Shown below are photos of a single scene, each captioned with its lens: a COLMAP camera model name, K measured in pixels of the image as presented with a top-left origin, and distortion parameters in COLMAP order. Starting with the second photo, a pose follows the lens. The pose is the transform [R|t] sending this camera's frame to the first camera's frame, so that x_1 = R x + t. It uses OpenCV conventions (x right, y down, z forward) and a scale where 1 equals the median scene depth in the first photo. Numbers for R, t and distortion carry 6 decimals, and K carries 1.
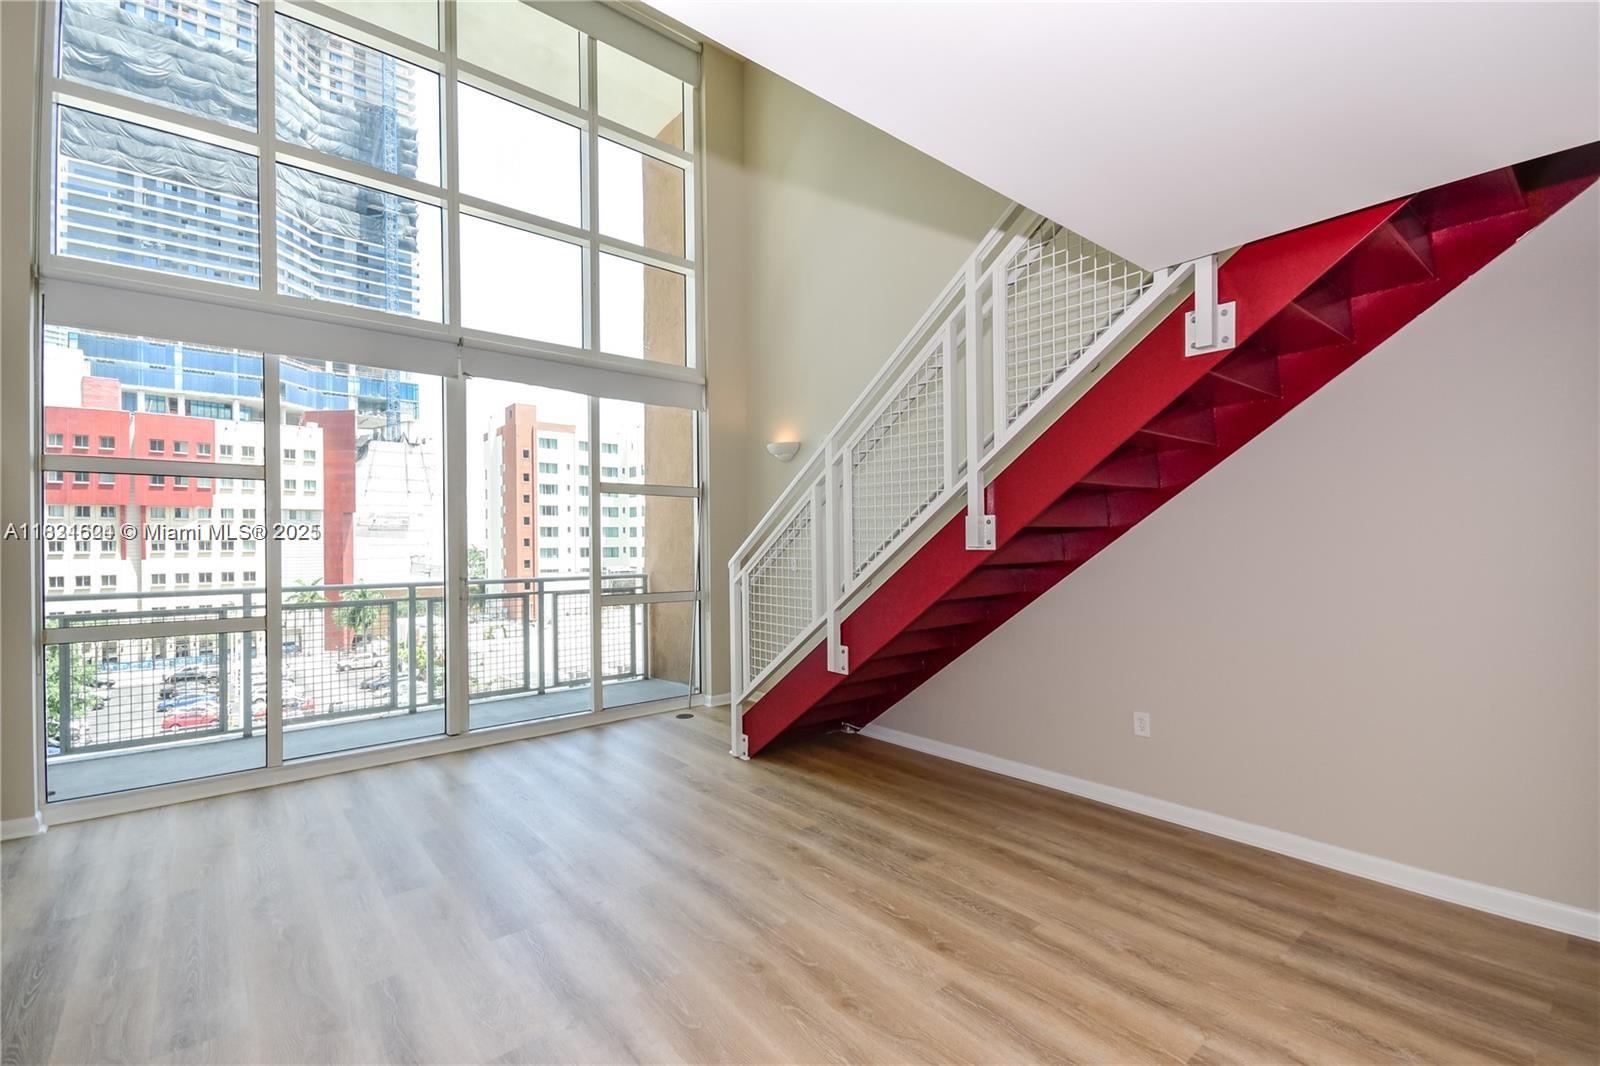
lens RADIAL K [[701.9, 0, 800.6], [0, 701.9, 544.7], [0, 0, 1]] dist [0.018414, -0.010125]
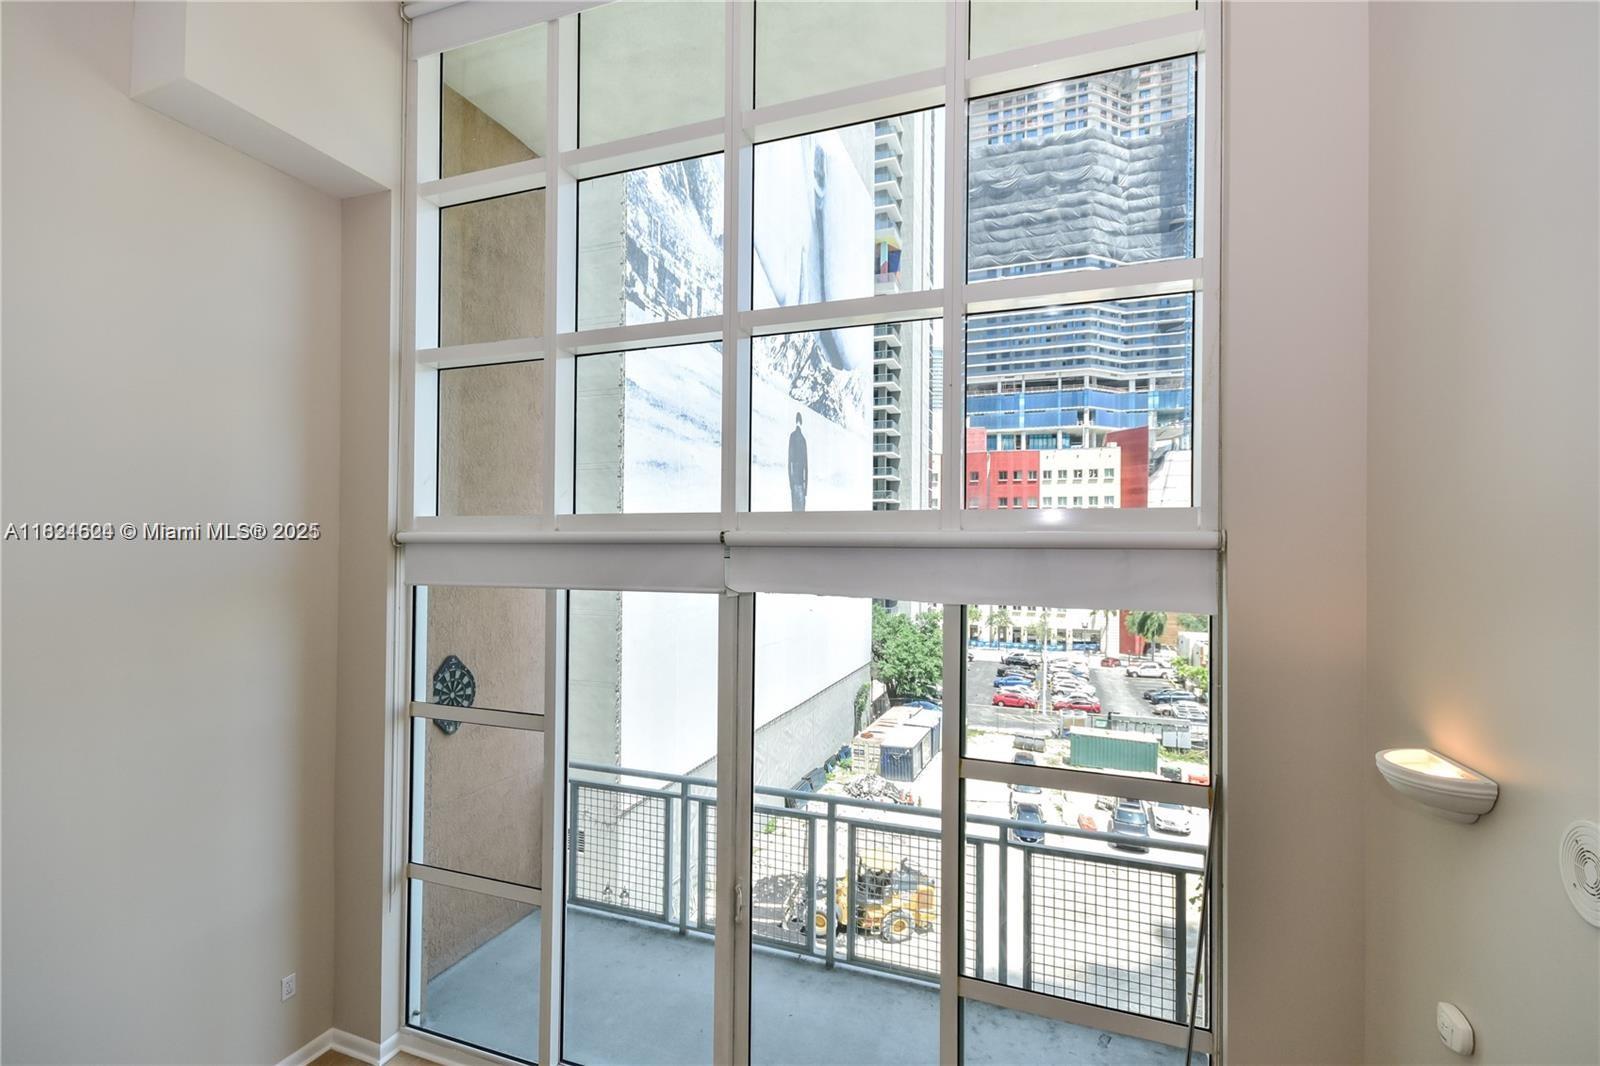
lens RADIAL K [[701.9, 0, 800.6], [0, 701.9, 544.7], [0, 0, 1]] dist [0.018414, -0.010125]
pose [[0.506572, 0.008231, -0.862158, 0.095504], [-0.011403, 0.999931, 0.002847, -0.218439], [0.862122, 0.008389, 0.506631, 0.583885]]
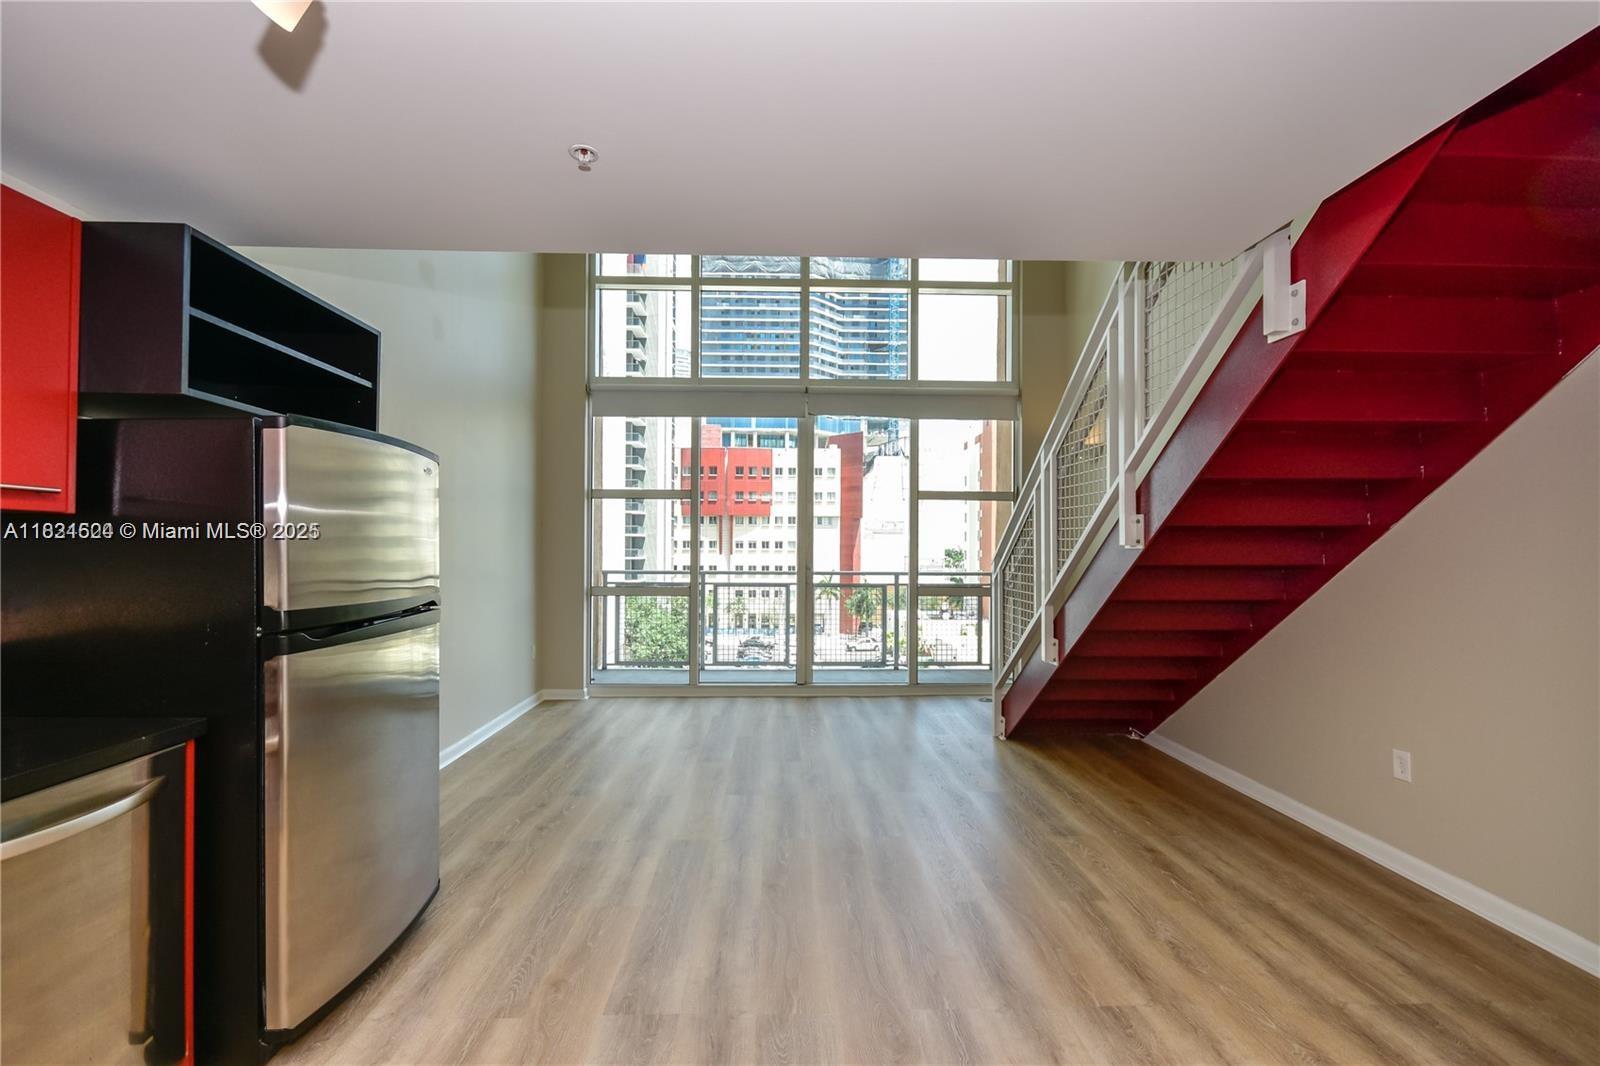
lens RADIAL K [[709.8, 0, 793.2], [0, 709.8, 538.6], [0, 0, 1]] dist [0.017595, -0.011103]
pose [[0.784538, 0.004056, -0.620067, 0.265680], [-0.011894, 0.999893, -0.008508, 0.004250], [0.619966, 0.014050, 0.784503, -0.057840]]
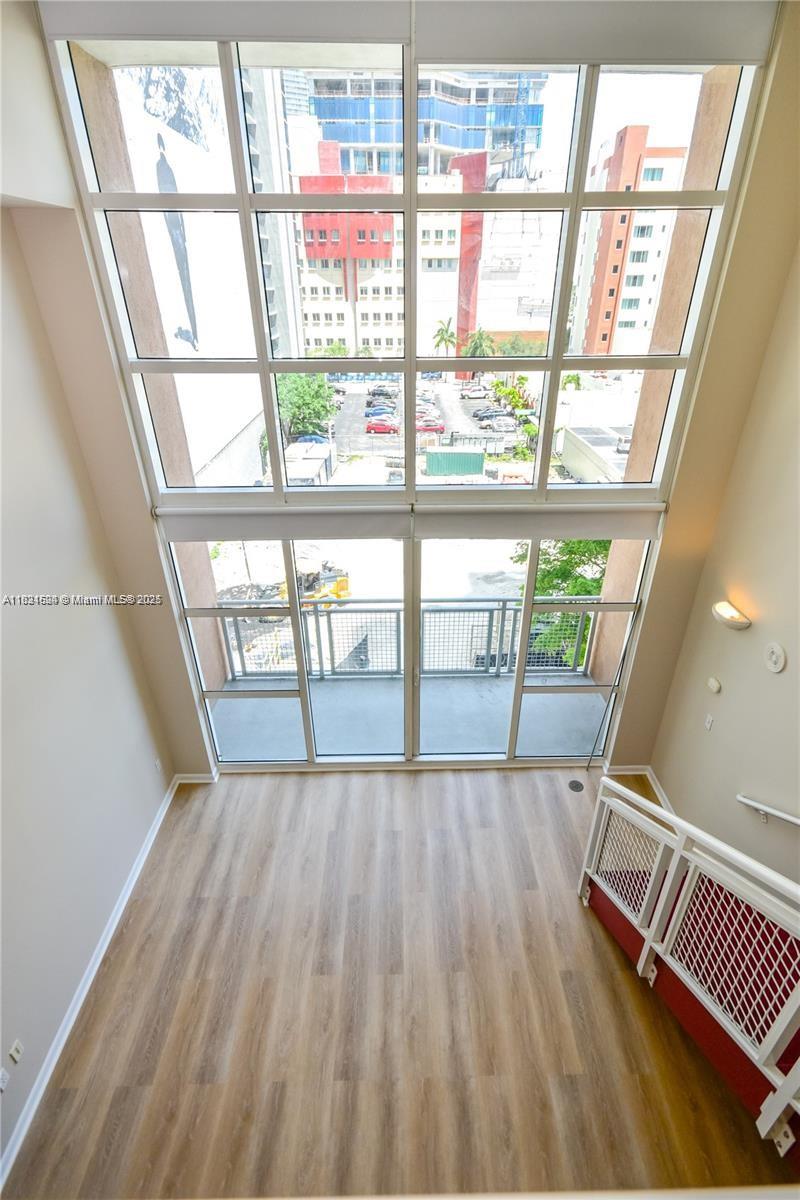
lens RADIAL K [[572.4, 0, 405.8], [0, 572.4, 607.2], [0, 0, 1]] dist [0.019096, -0.000121]
pose [[0.775899, 0.318800, -0.544379, 0.045177], [-0.001745, 0.863999, 0.503490, -0.485625], [0.630855, -0.389707, 0.670932, 0.249644]]
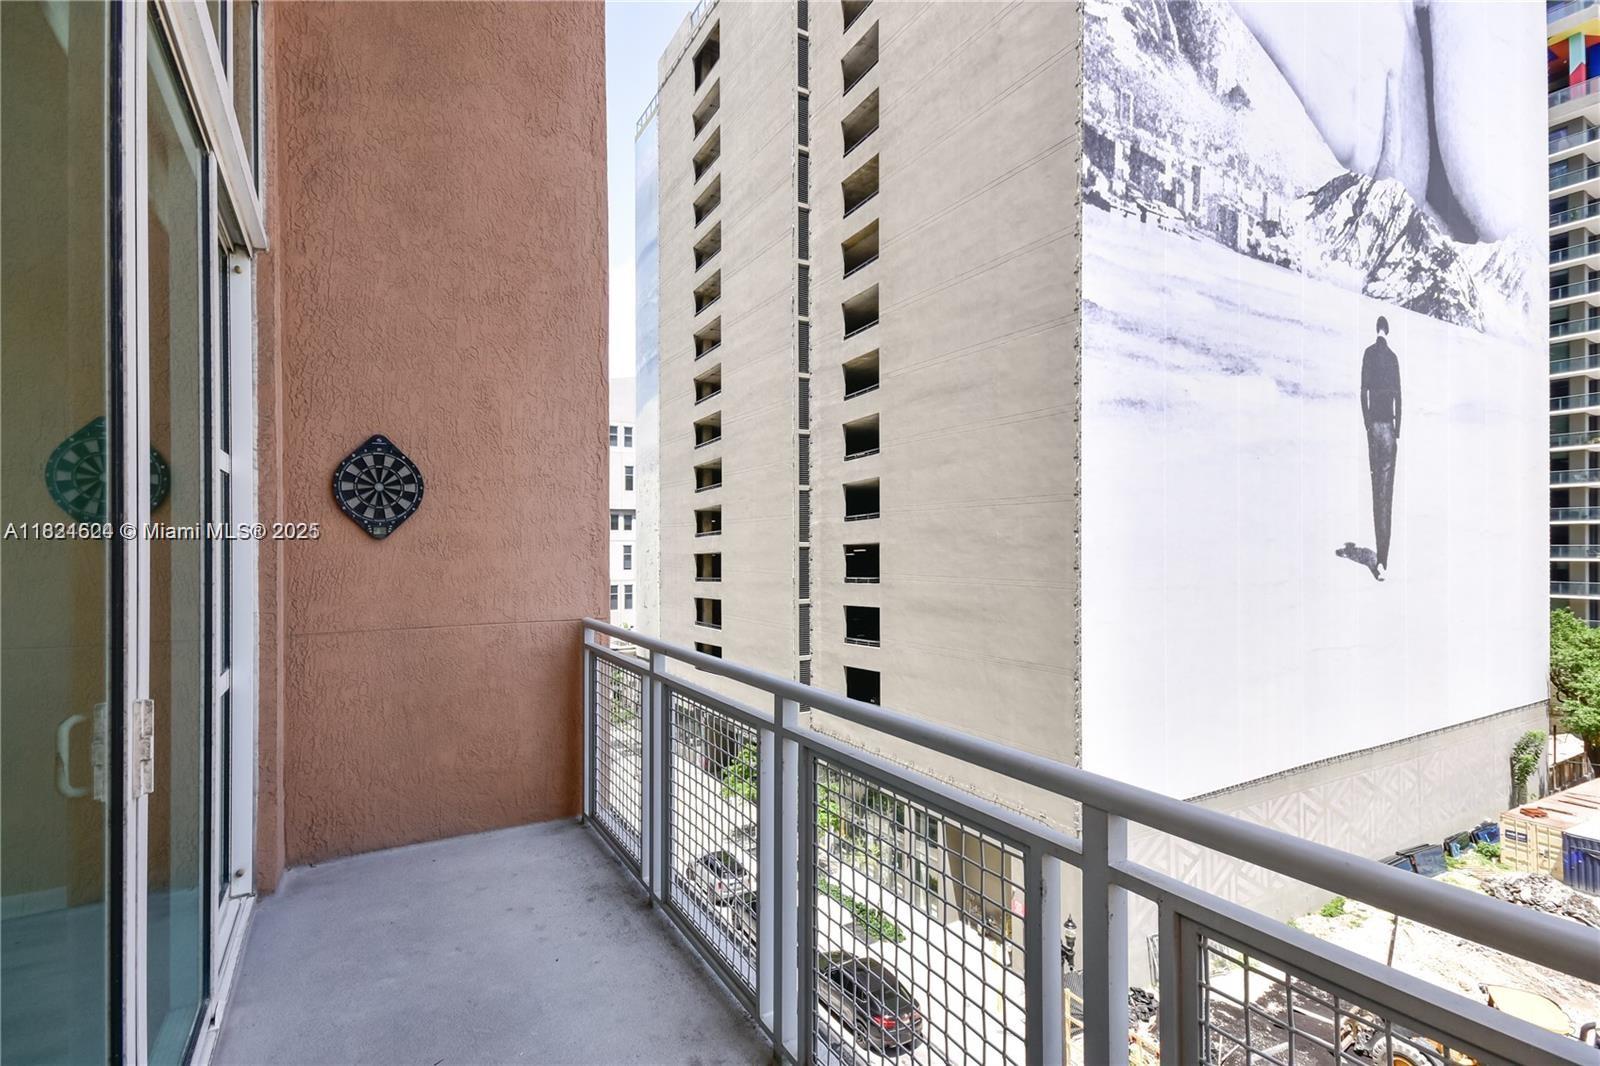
lens RADIAL K [[752.9, 0, 800.2], [0, 752.9, 543.5], [0, 0, 1]] dist [0.041141, -0.016059]
pose [[-0.158113, 0.009407, -0.987376, -0.176049], [0.006207, 0.999944, 0.008533, -0.019197], [0.987402, -0.004779, -0.158162, 1.053582]]
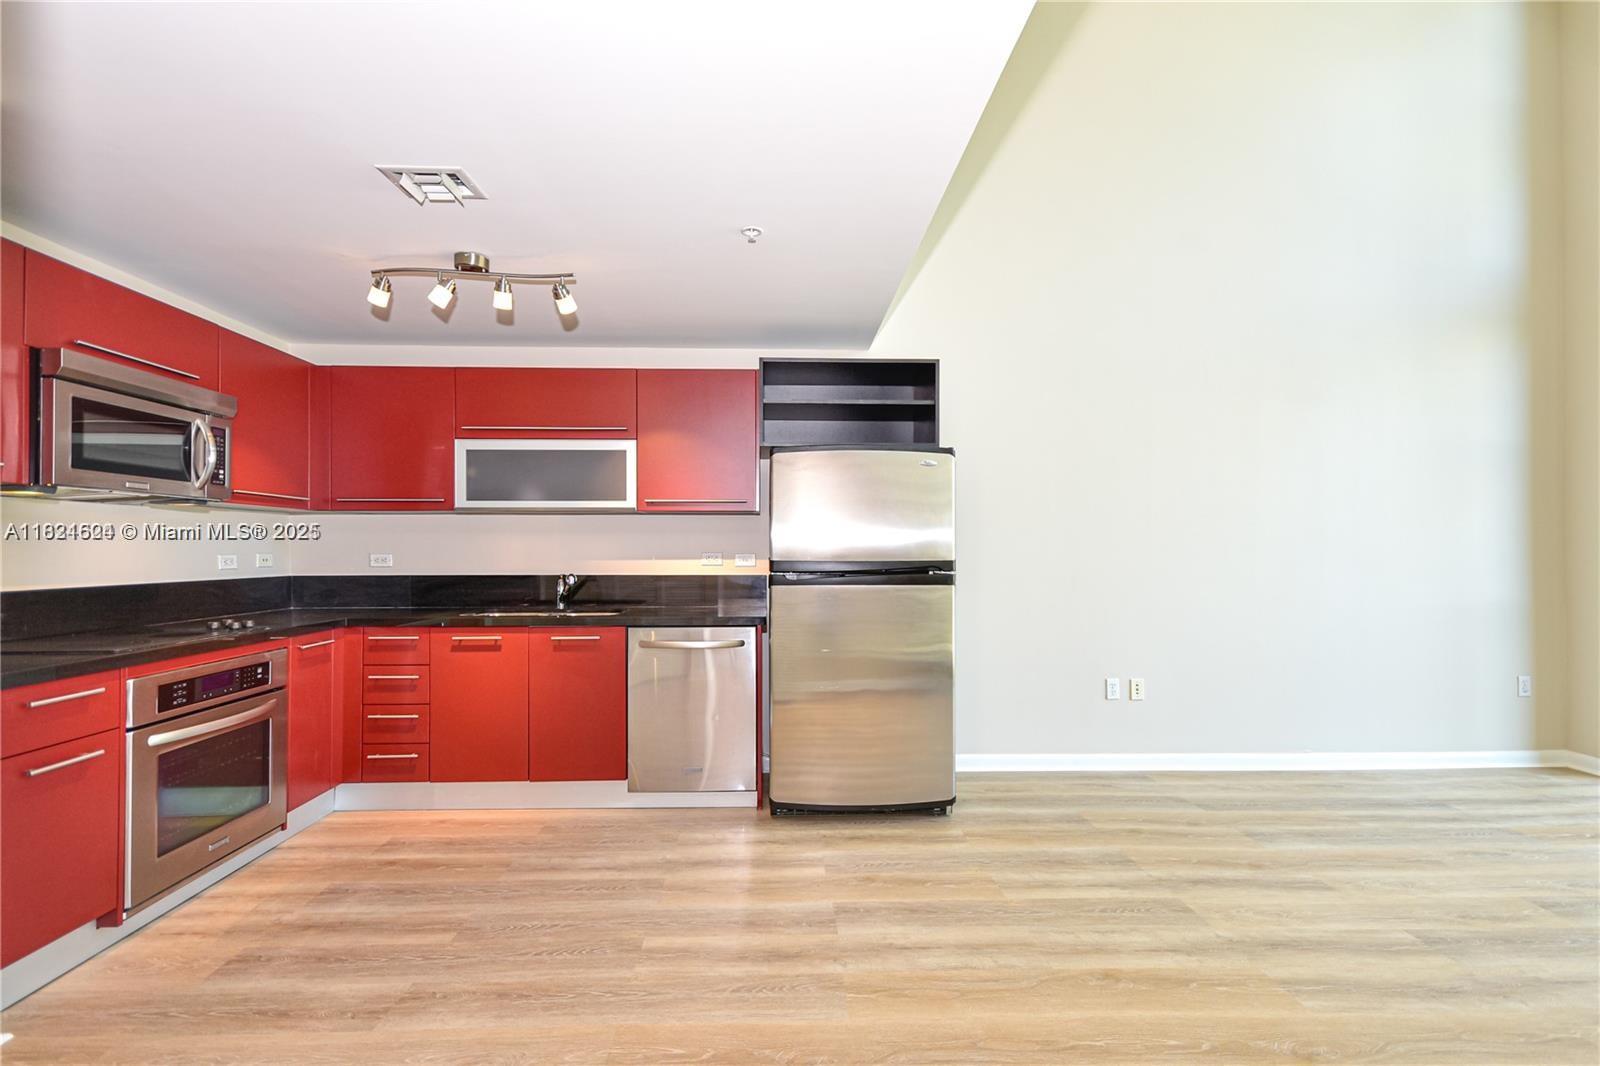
lens RADIAL K [[745.8, 0, 800.0], [0, 745.8, 533.0], [0, 0, 1]] dist [0.018046, -0.000043]
pose [[-0.620826, -0.008059, -0.783907, 0.343317], [0.014887, 0.999646, -0.022067, 0.021579], [0.783807, -0.025370, -0.620486, 0.417133]]
